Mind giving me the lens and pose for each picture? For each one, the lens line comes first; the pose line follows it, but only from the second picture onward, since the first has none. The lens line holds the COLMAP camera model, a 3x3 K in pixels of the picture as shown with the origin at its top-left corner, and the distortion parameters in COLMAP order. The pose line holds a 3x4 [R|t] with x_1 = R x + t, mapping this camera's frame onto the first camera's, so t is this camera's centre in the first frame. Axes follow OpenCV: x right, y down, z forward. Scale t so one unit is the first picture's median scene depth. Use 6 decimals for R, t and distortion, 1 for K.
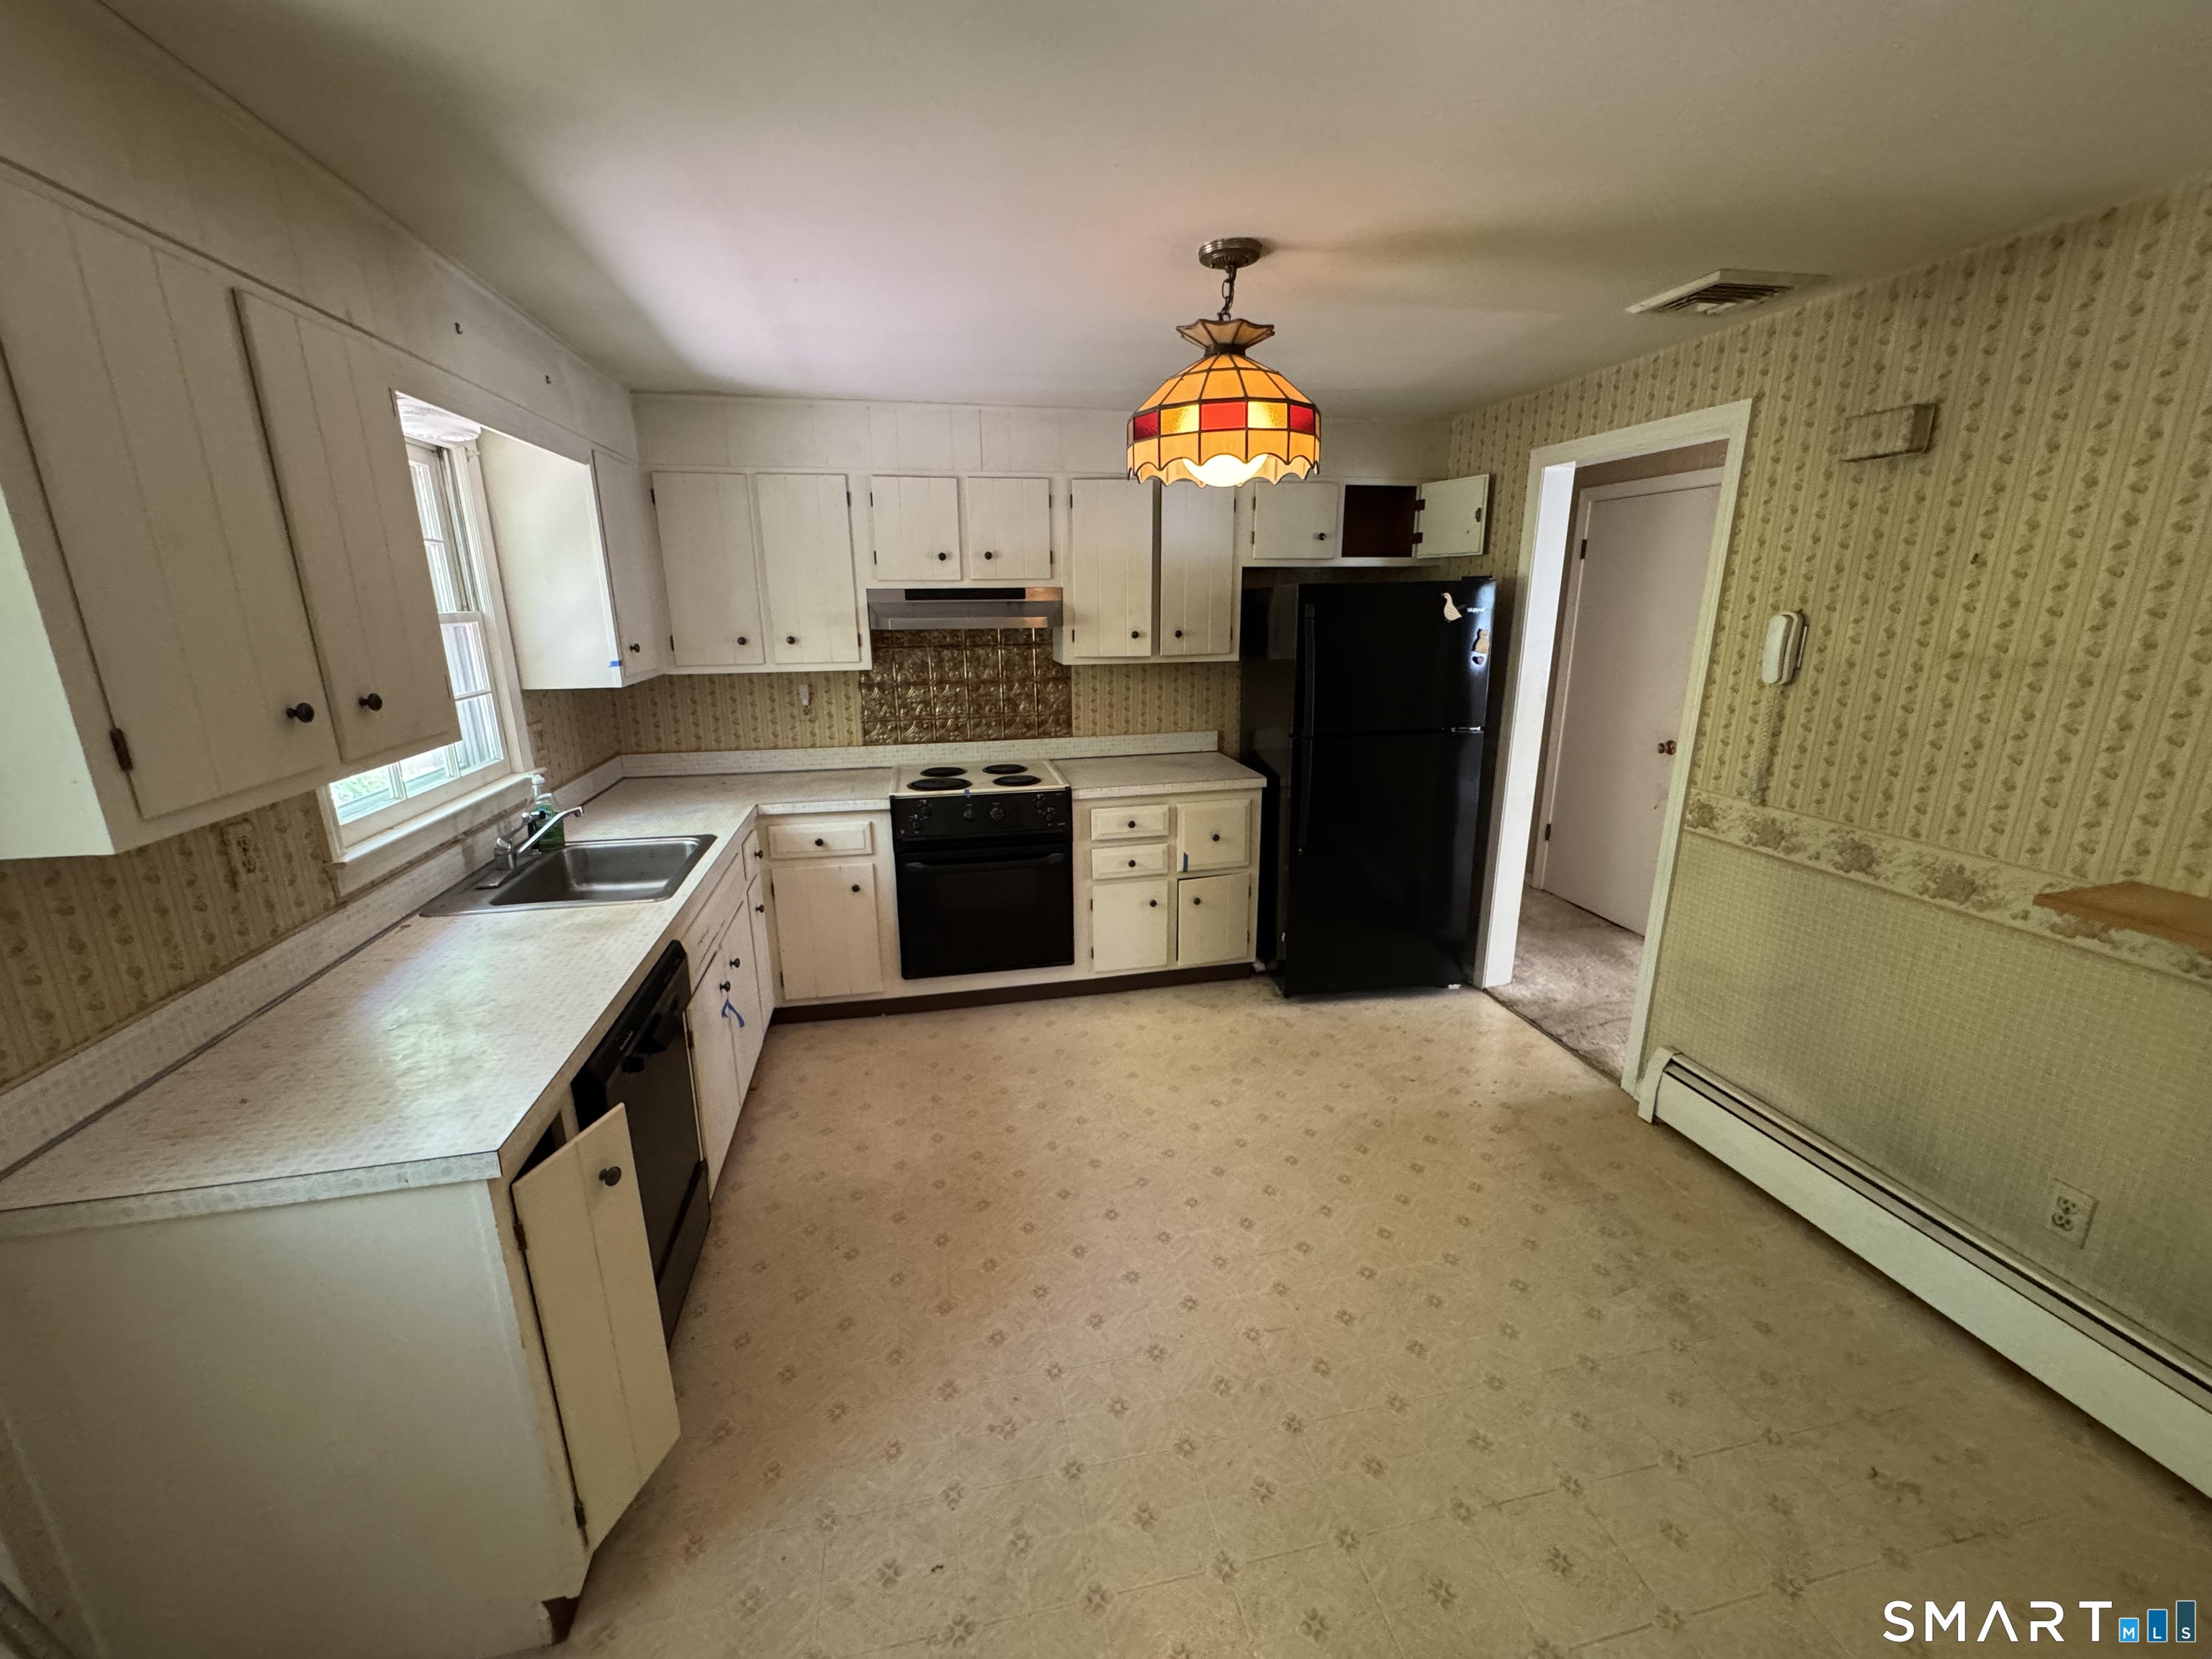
lens RADIAL K [[884.4, 0, 1111.3], [0, 884.4, 826.5], [0, 0, 1]] dist [-0.001365, 0.000344]
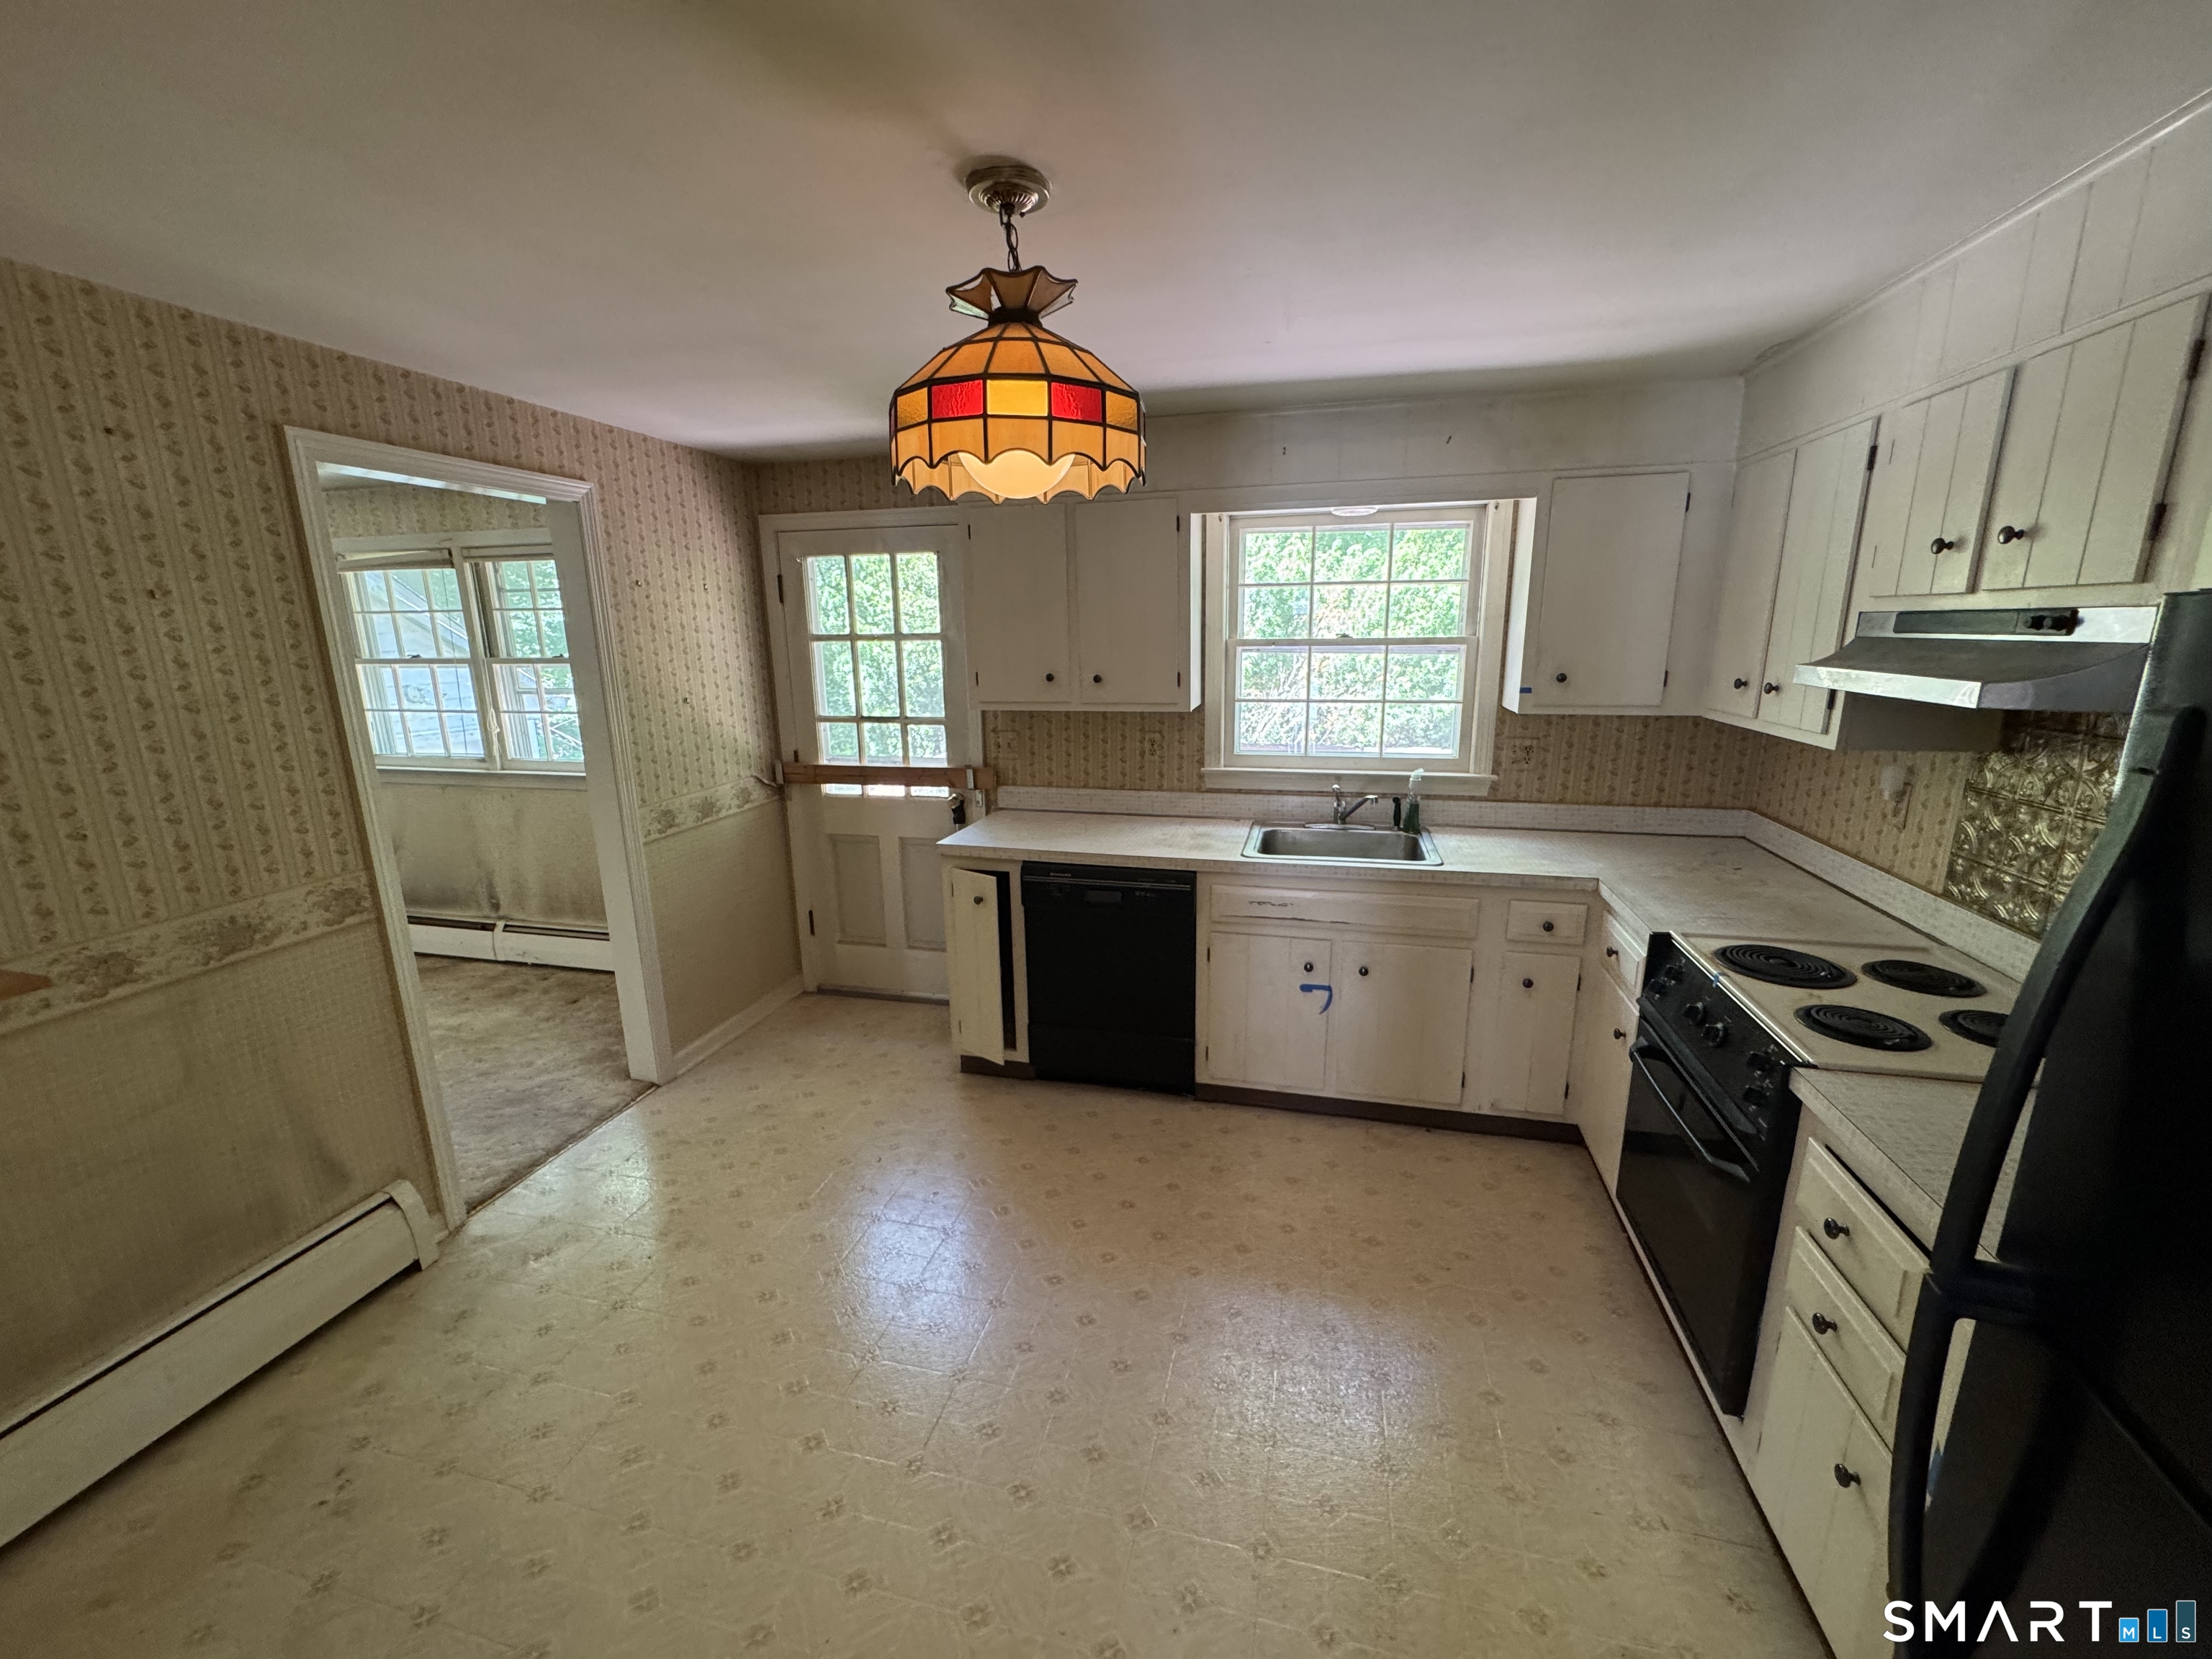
lens RADIAL K [[884.4, 0, 1103.8], [0, 884.4, 826.5], [0, 0, 1]] dist [-0.001365, 0.000344]
pose [[-0.448505, 0.211653, -0.868358, 0.848284], [-0.209802, 0.919480, 0.332476, -0.412518], [0.868807, 0.331300, -0.367986, 1.502674]]
